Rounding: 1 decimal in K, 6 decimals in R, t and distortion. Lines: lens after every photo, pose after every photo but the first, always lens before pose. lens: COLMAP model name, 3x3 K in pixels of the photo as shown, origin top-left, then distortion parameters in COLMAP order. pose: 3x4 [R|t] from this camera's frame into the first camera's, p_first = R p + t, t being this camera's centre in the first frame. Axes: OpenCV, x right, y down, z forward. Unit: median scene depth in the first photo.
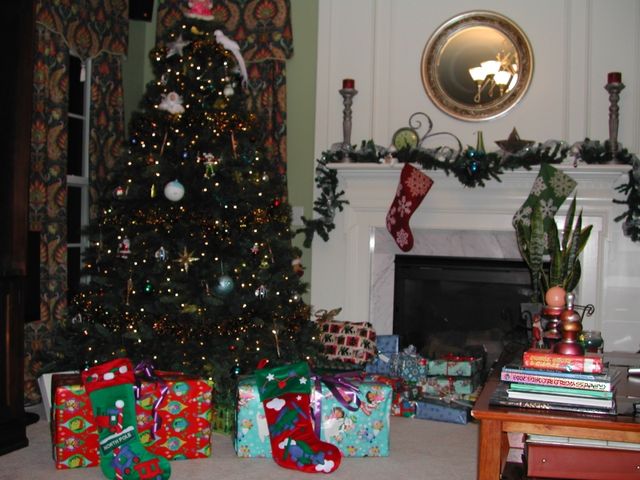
lens RADIAL K [[708.0, 0, 320.0], [0, 708.0, 240.0], [0, 0, 1]] dist [-0.192520, 0.179666]
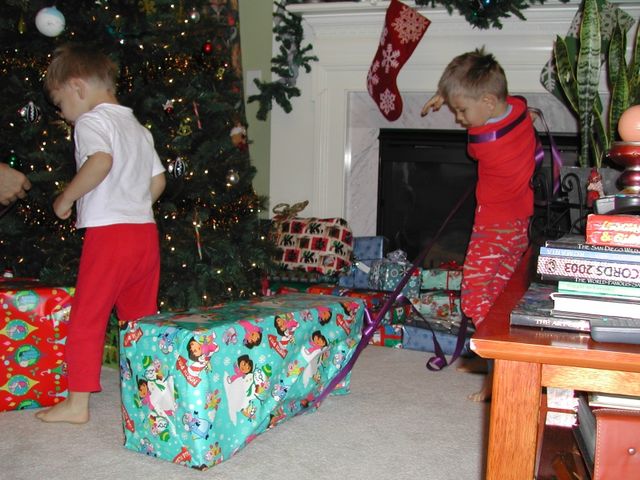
lens RADIAL K [[708.0, 0, 320.0], [0, 708.0, 240.0], [0, 0, 1]] dist [-0.192520, 0.179666]
pose [[0.999795, 0.000806, -0.020226, 0.061828], [0.001238, 0.994899, 0.100864, 0.065523], [0.020204, -0.100869, 0.994695, 0.266314]]
